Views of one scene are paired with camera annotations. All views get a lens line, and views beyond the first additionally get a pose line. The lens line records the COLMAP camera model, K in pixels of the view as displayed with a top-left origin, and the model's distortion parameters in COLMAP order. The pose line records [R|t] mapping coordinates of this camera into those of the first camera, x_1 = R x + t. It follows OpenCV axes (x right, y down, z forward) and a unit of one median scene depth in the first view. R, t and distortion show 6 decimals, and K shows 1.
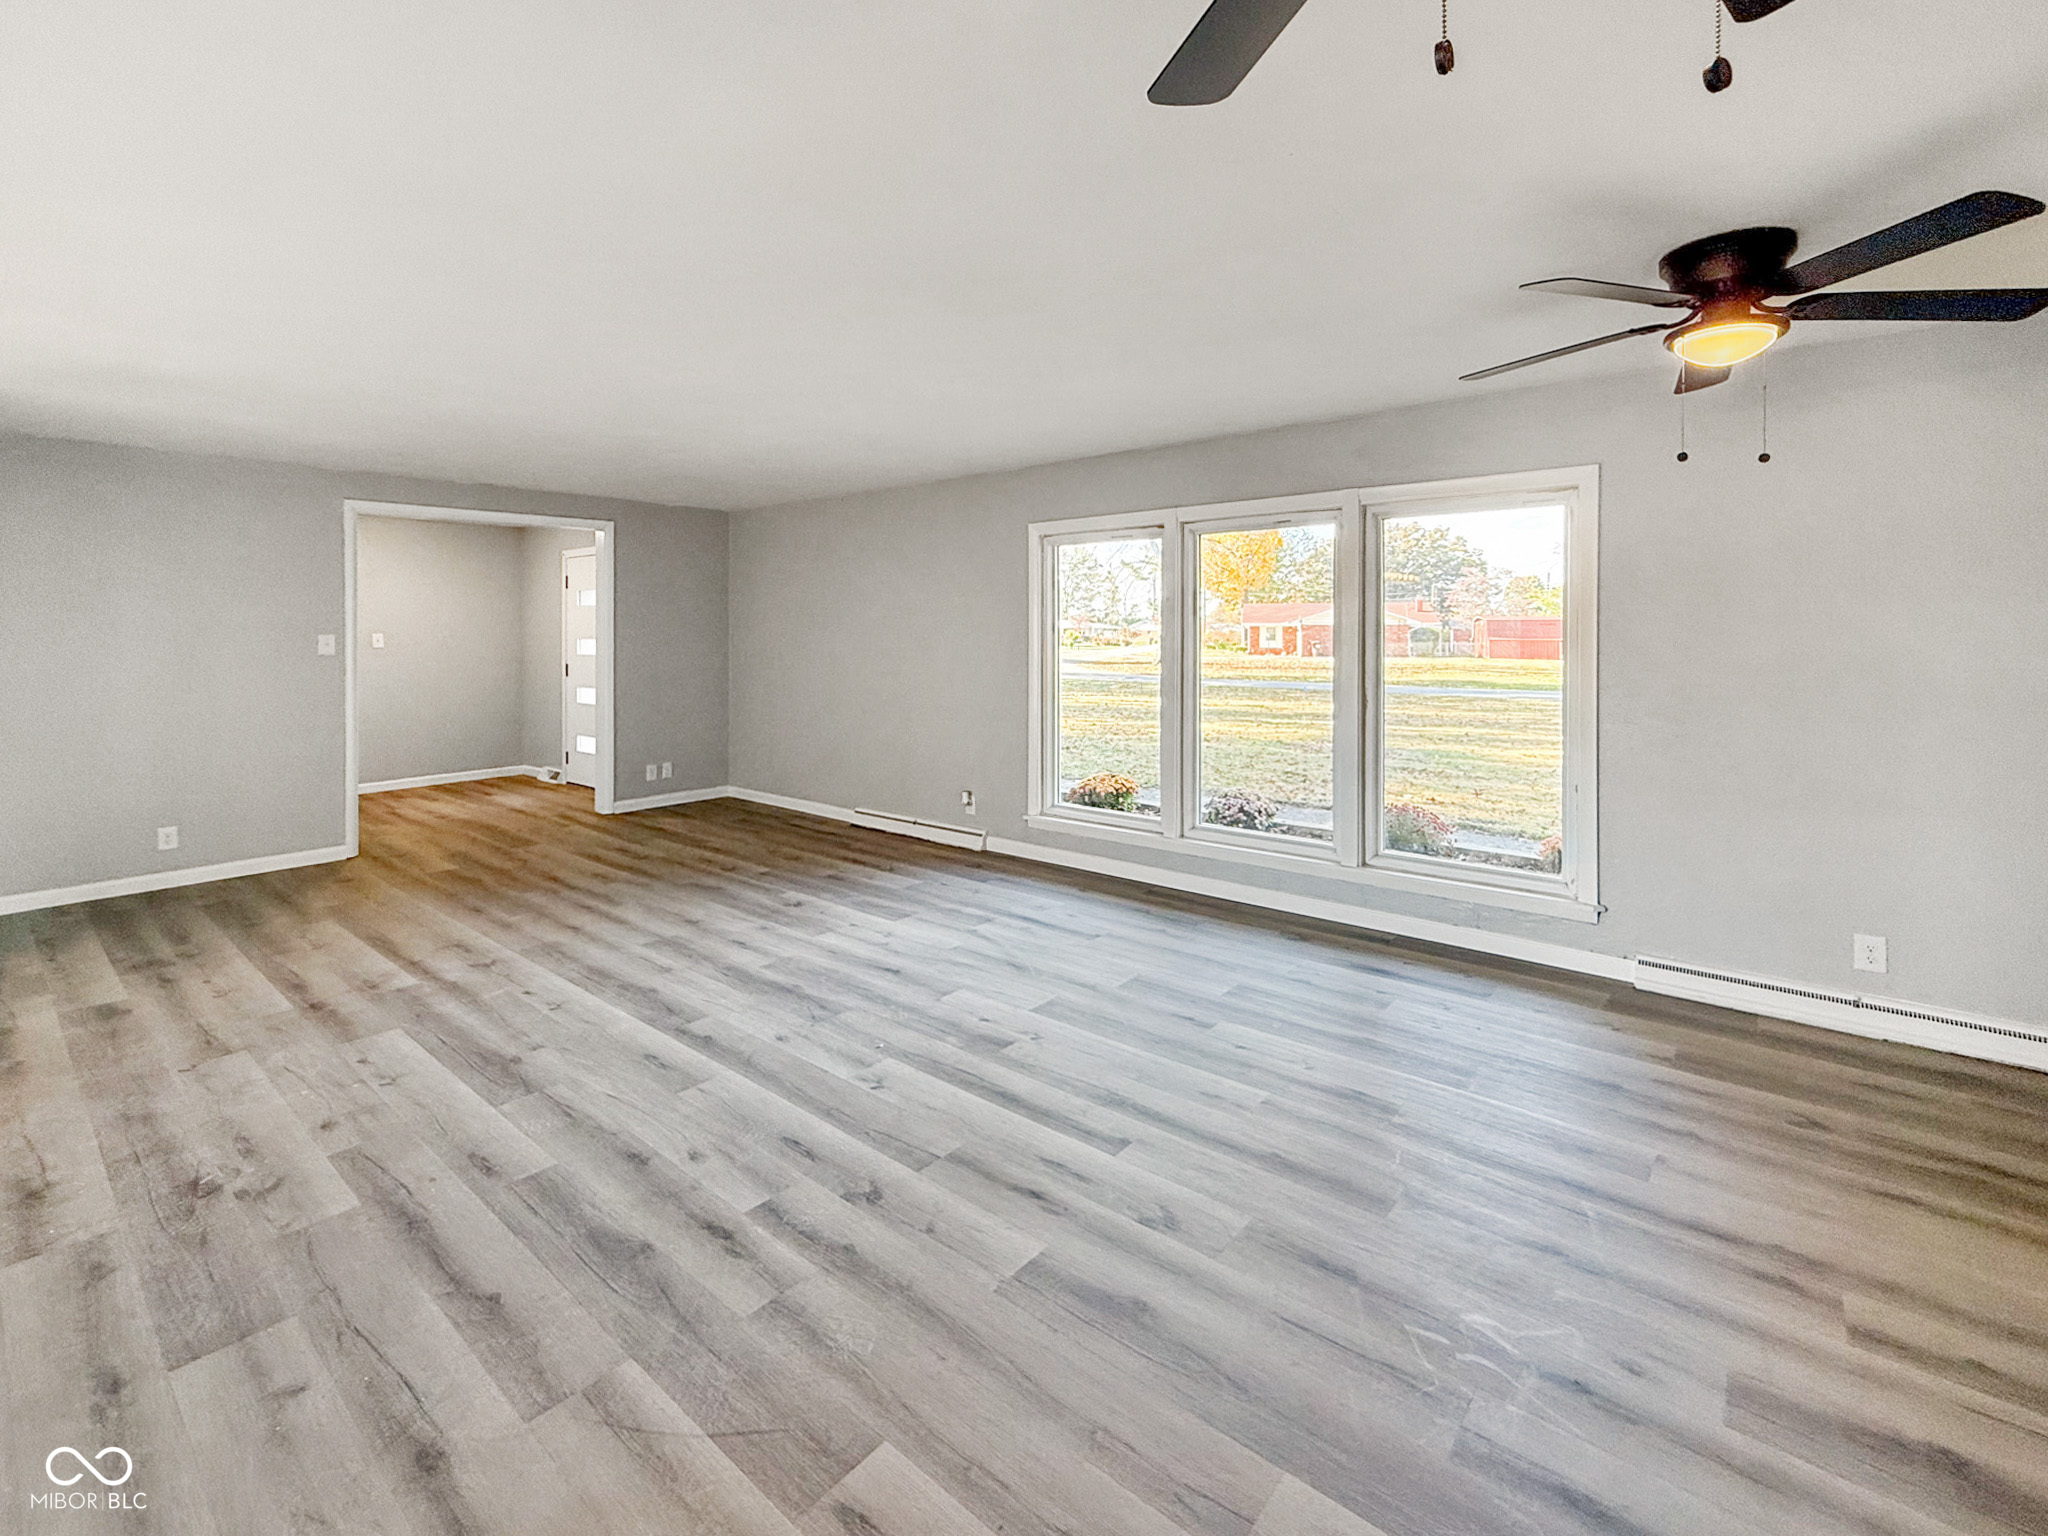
lens RADIAL K [[865.4, 0, 1075.4], [0, 865.4, 628.8], [0, 0, 1]] dist [-0.000176, 0.001050]
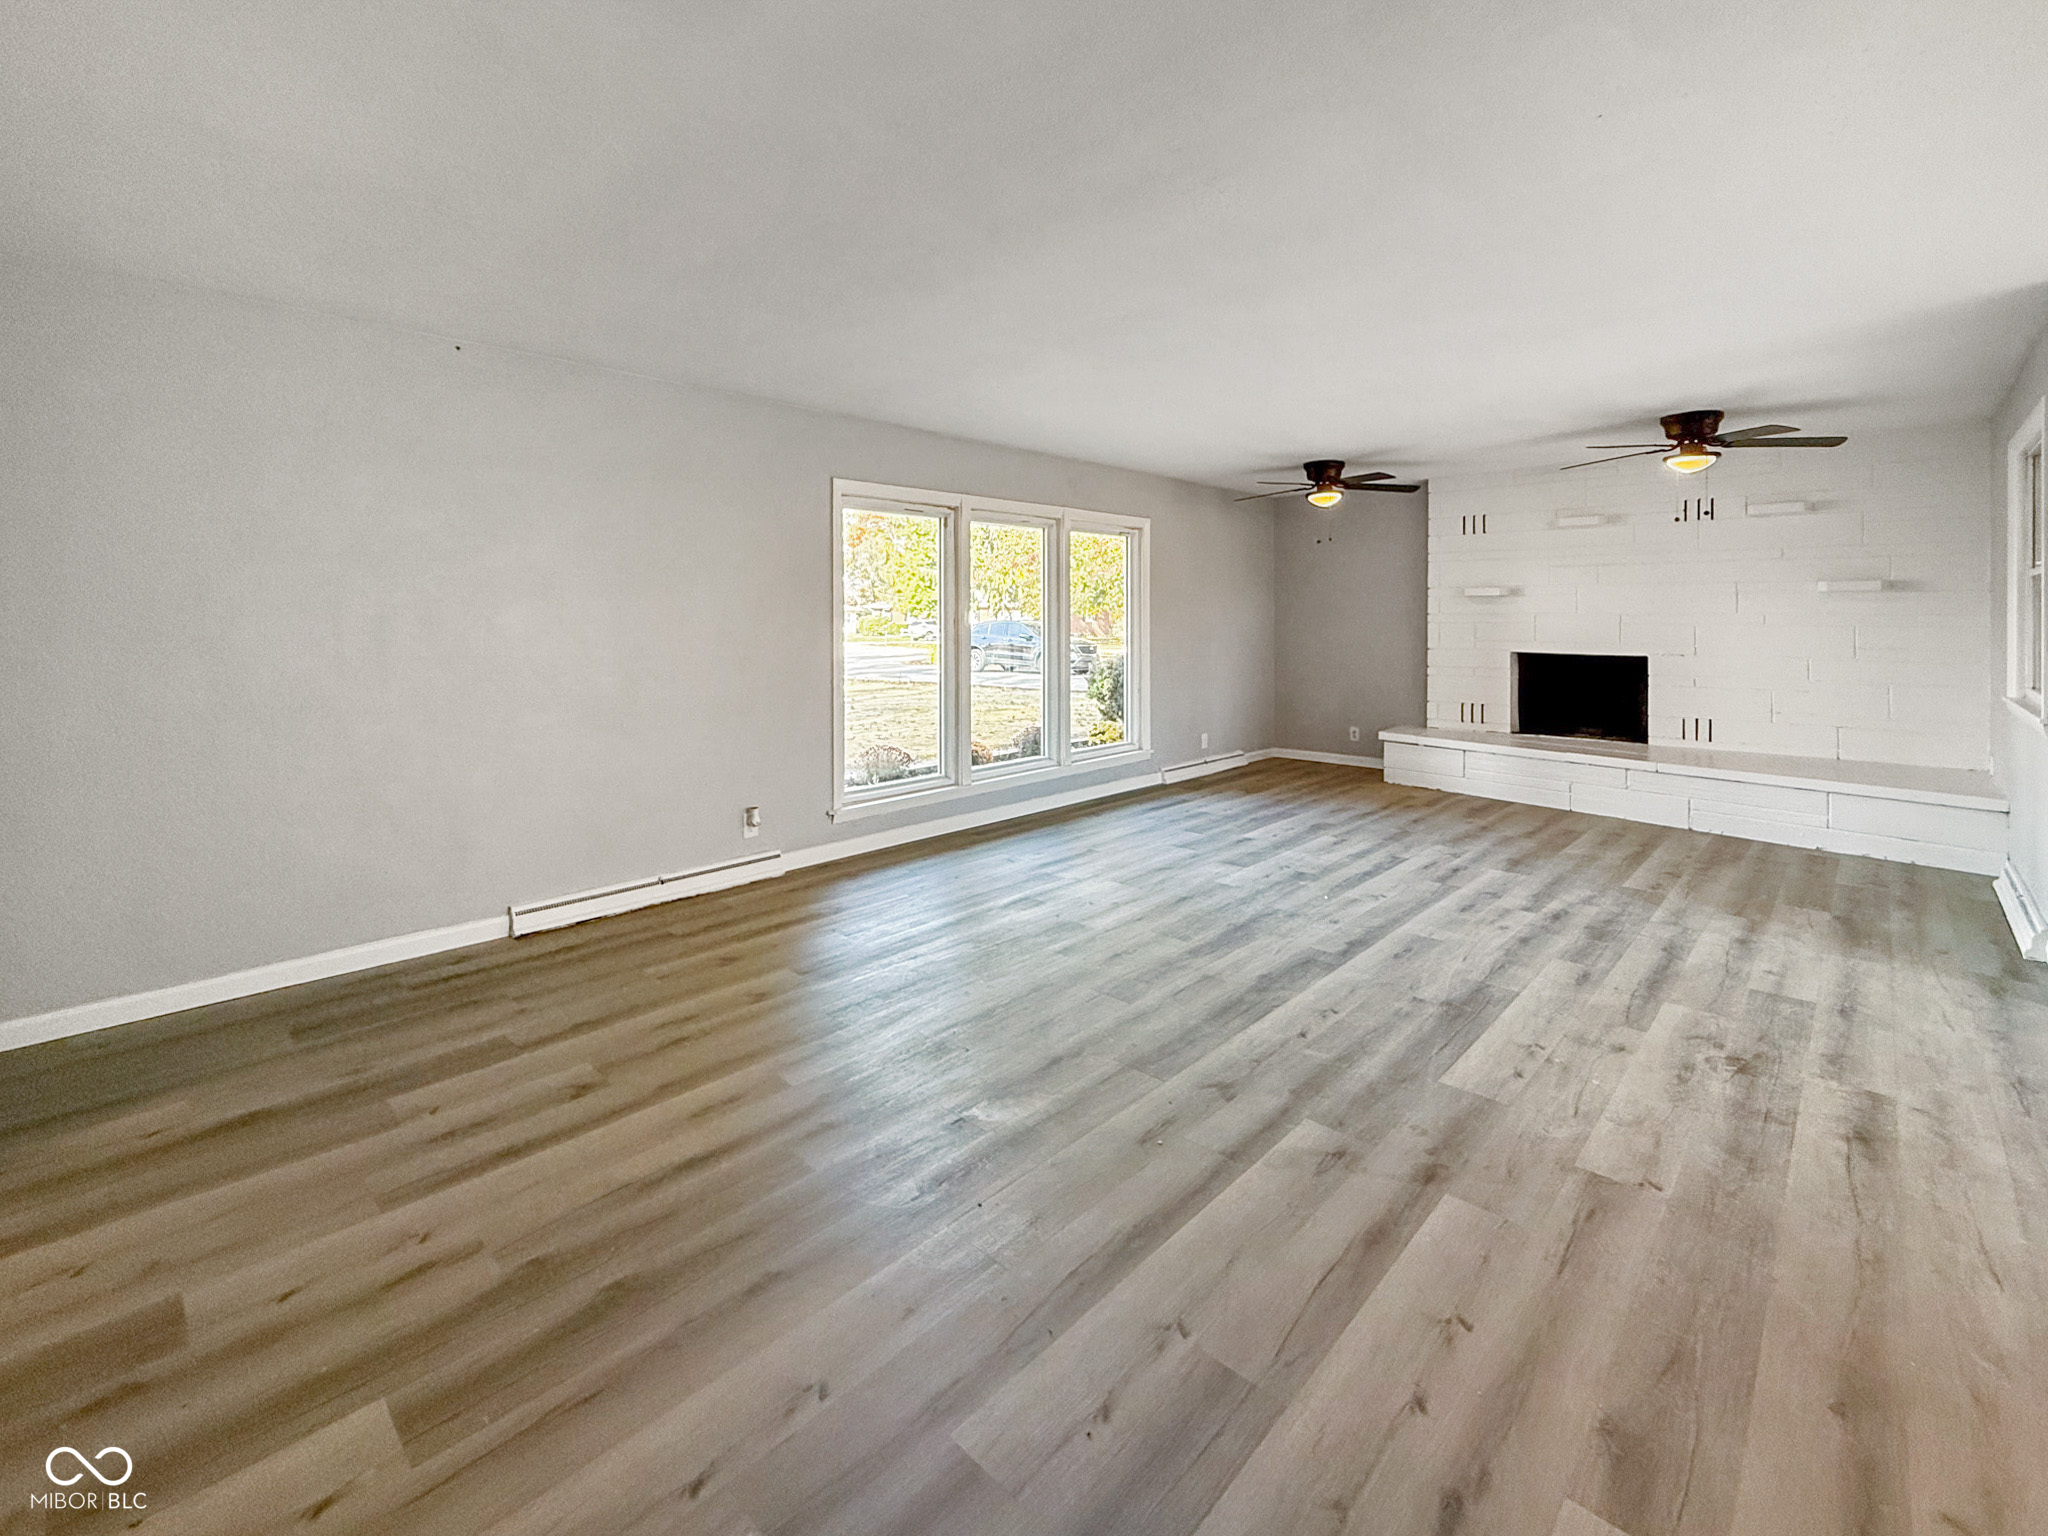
lens RADIAL K [[900.6, 0, 958.3], [0, 900.6, 627.7], [0, 0, 1]] dist [0.004560, -0.001747]
pose [[0.142756, -0.010295, 0.989704, -1.959450], [-0.004159, 0.999931, 0.011001, 0.040474], [-0.989749, -0.005686, 0.142704, 1.556536]]
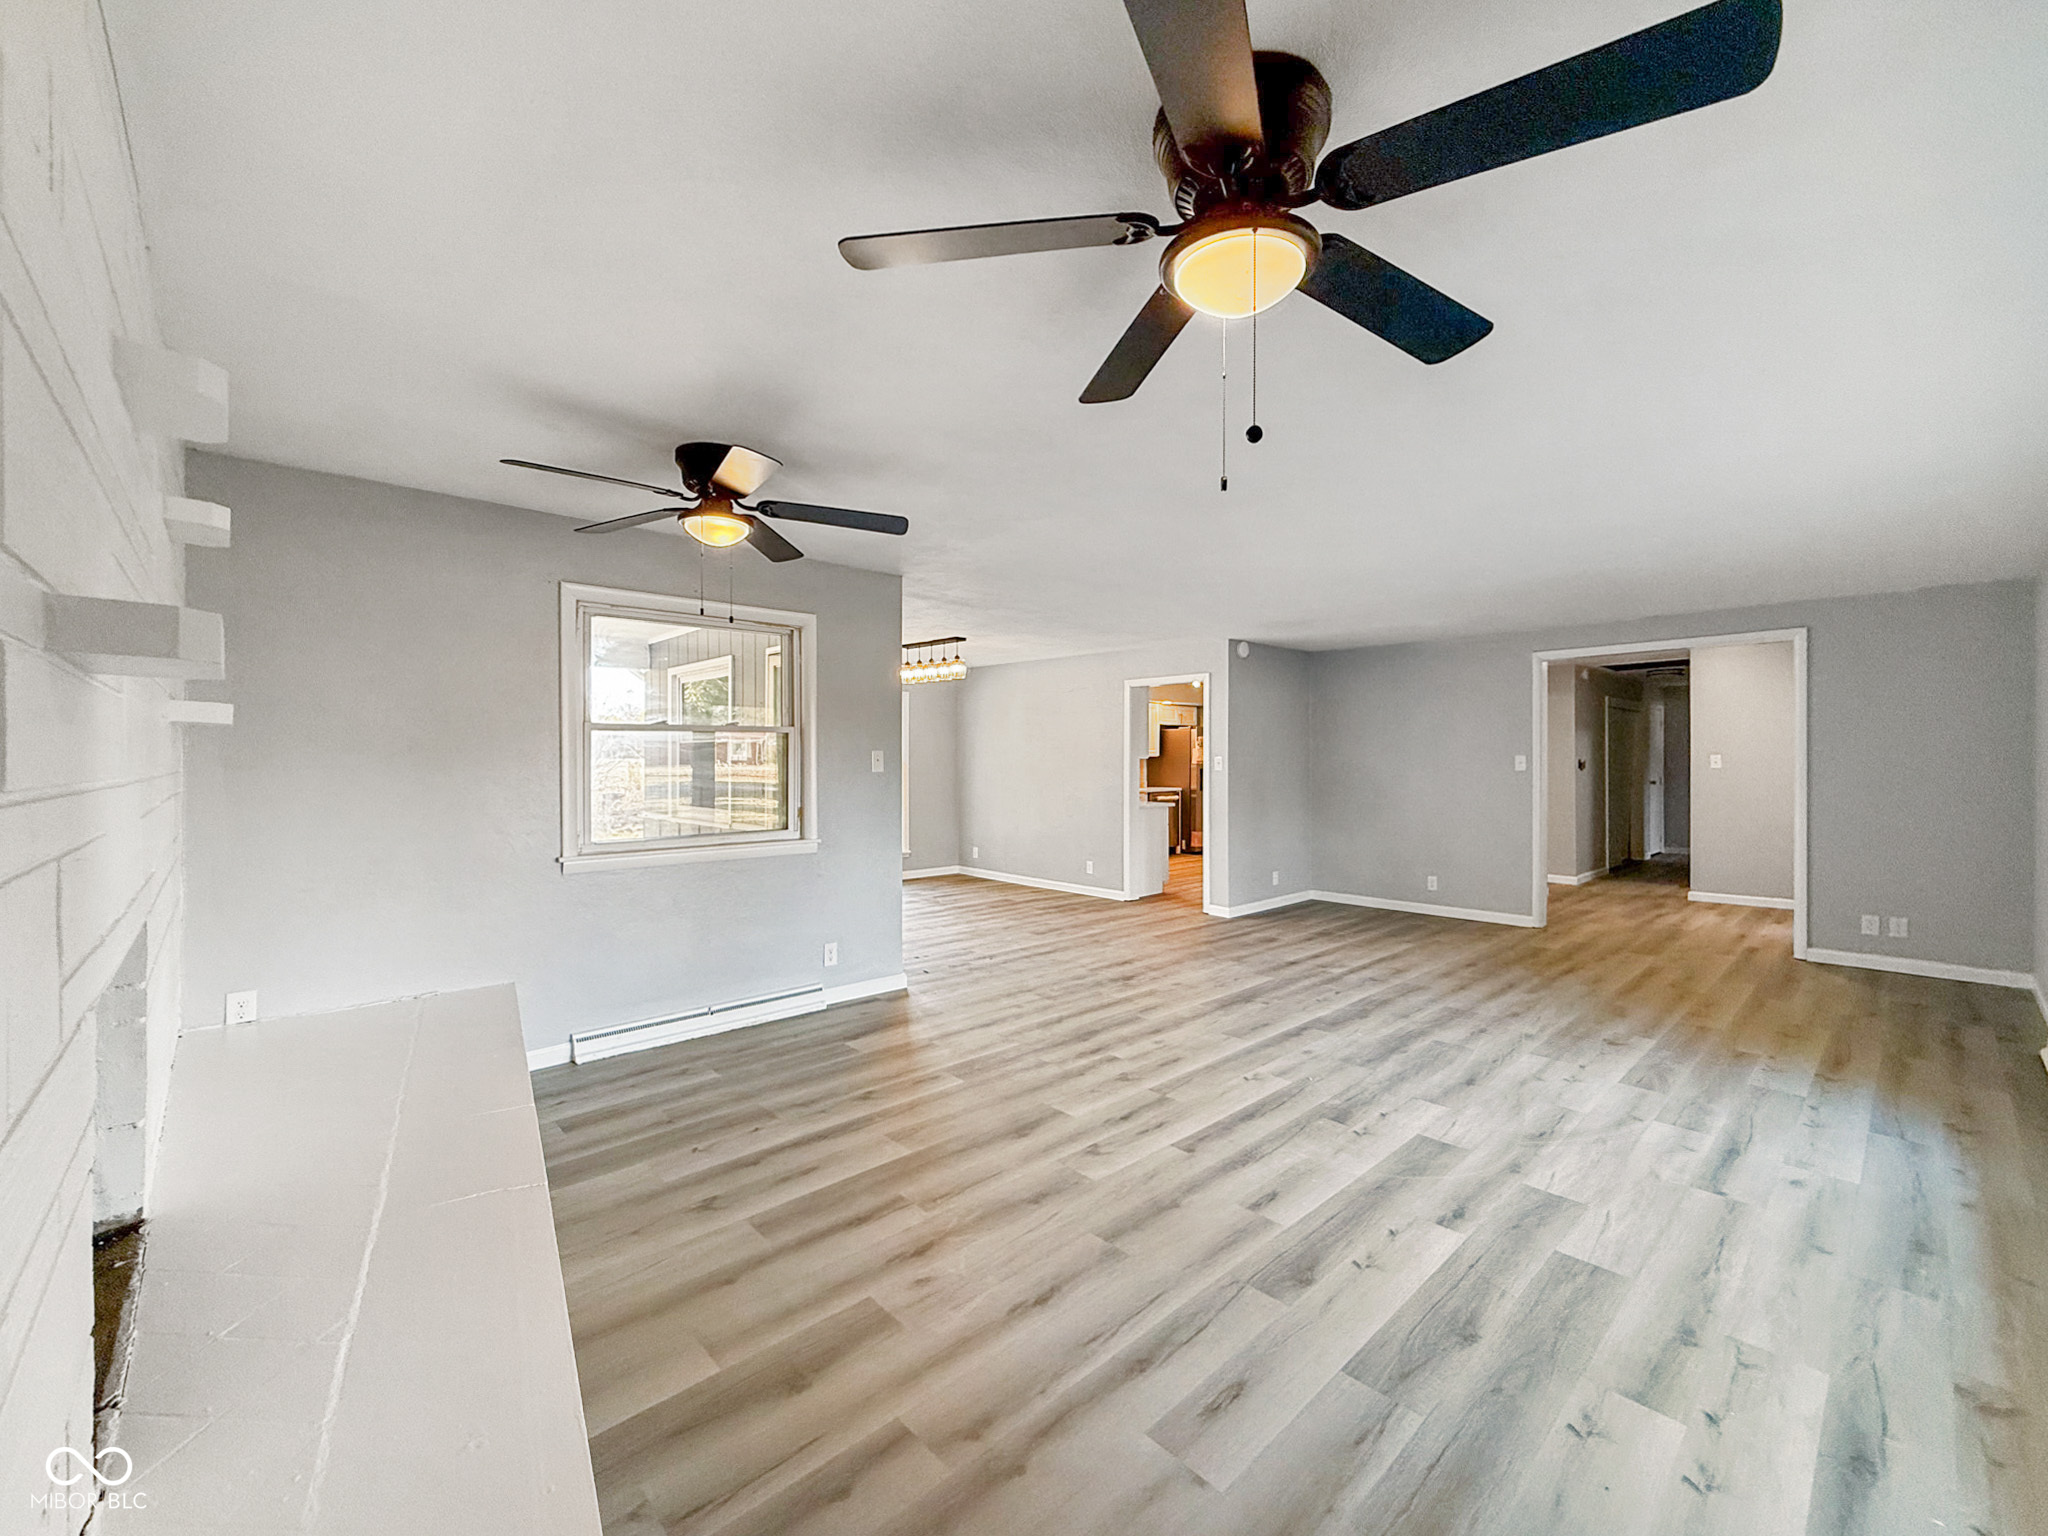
lens RADIAL K [[865.4, 0, 969.6], [0, 865.4, 761.6], [0, 0, 1]] dist [-0.000176, 0.001050]
pose [[-0.182777, 0.007119, -0.983129, 1.251351], [0.004397, 0.999970, 0.006423, 0.007313], [0.983144, -0.003149, -0.182803, 0.836548]]
